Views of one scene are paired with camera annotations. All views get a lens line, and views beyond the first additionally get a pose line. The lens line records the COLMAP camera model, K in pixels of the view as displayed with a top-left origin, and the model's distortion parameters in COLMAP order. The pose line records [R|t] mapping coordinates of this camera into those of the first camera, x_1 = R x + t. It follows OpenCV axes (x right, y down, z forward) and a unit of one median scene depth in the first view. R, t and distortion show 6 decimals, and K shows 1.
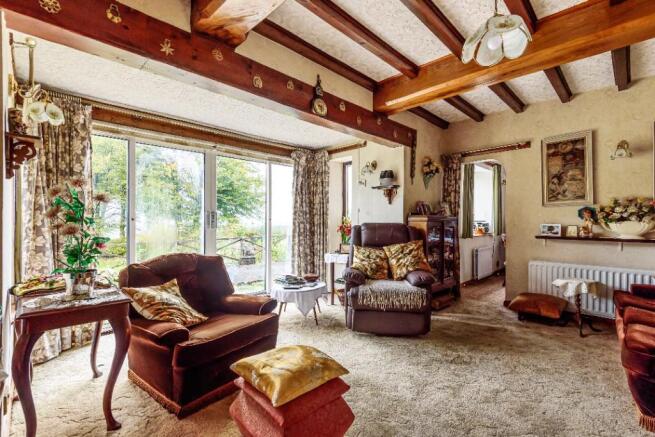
lens RADIAL K [[294.3, 0, 329.5], [0, 294.3, 219.9], [0, 0, 1]] dist [-0.001207, -0.000800]
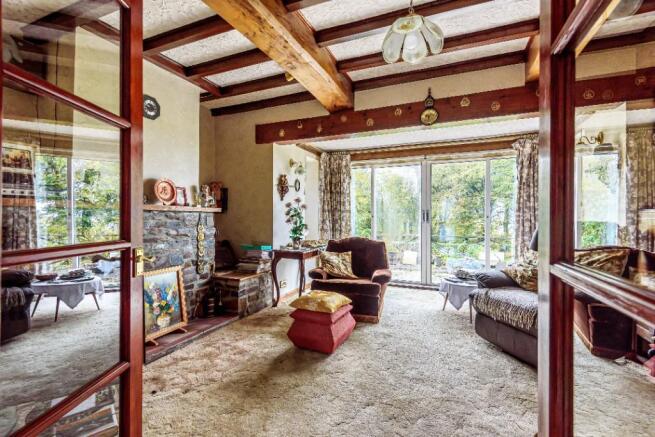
lens RADIAL K [[294.3, 0, 326.3], [0, 294.3, 218.6], [0, 0, 1]] dist [-0.001207, -0.000800]
pose [[0.357866, 0.003732, -0.933765, 0.806200], [-0.000970, 0.999993, 0.003625, 0.003010], [0.933772, -0.000391, 0.357867, 0.212515]]
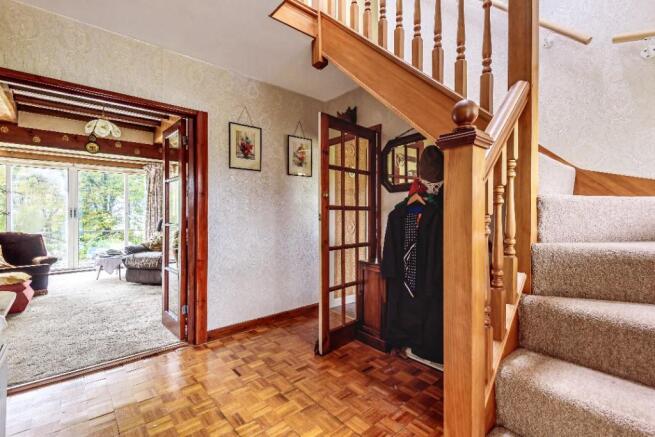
lens RADIAL K [[294.3, 0, 327.5], [0, 294.3, 214.7], [0, 0, 1]] dist [-0.001207, -0.000800]
pose [[0.998470, -0.000729, -0.055288, 1.308102], [0.000916, 0.999994, 0.003359, 0.001669], [0.055285, -0.003405, 0.998465, -0.579746]]
